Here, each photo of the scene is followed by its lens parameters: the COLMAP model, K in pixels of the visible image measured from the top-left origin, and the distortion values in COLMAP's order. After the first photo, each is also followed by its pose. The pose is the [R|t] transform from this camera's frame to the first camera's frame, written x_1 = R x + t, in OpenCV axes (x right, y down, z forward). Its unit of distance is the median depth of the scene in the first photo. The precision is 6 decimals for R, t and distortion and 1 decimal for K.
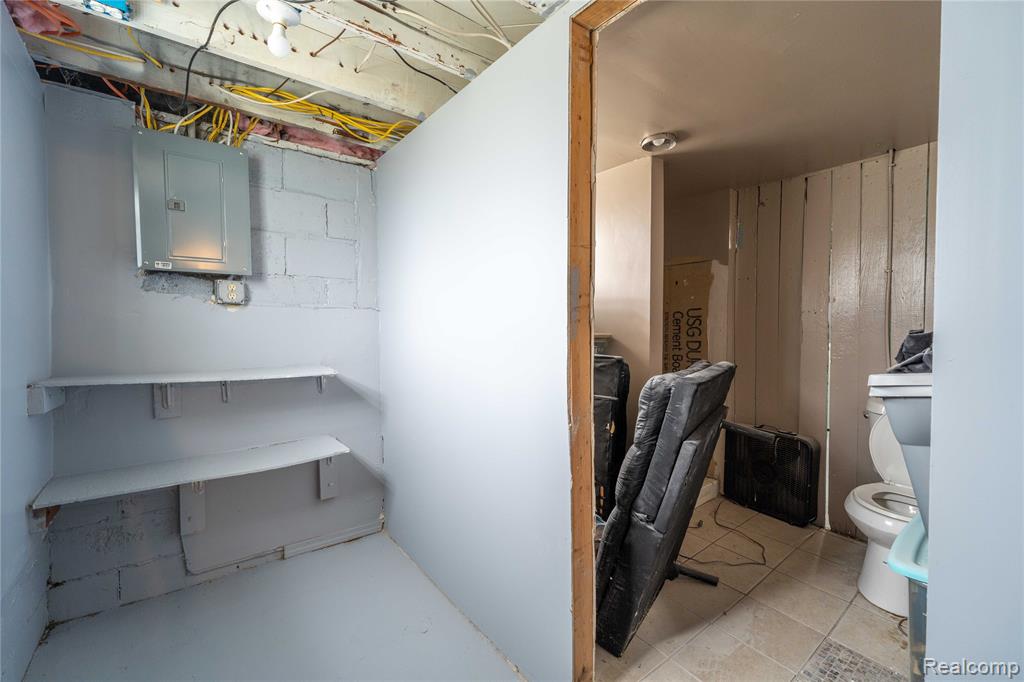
lens RADIAL K [[425.1, 0, 511.8], [0, 425.1, 341.0], [0, 0, 1]] dist [-0.003138, -0.000623]
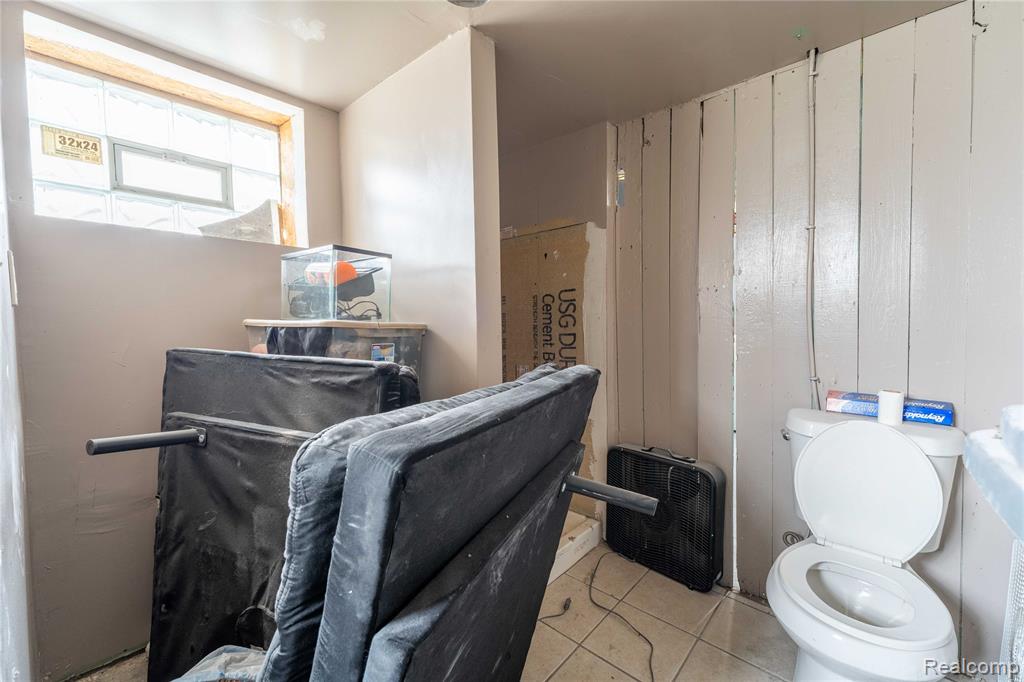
lens RADIAL K [[425.1, 0, 510.5], [0, 425.1, 340.0], [0, 0, 1]] dist [-0.003138, -0.000623]
pose [[0.983352, -0.018503, 0.180766, 0.239050], [0.017951, 0.999828, 0.004686, 0.007401], [-0.180822, -0.001363, 0.983515, 0.352125]]
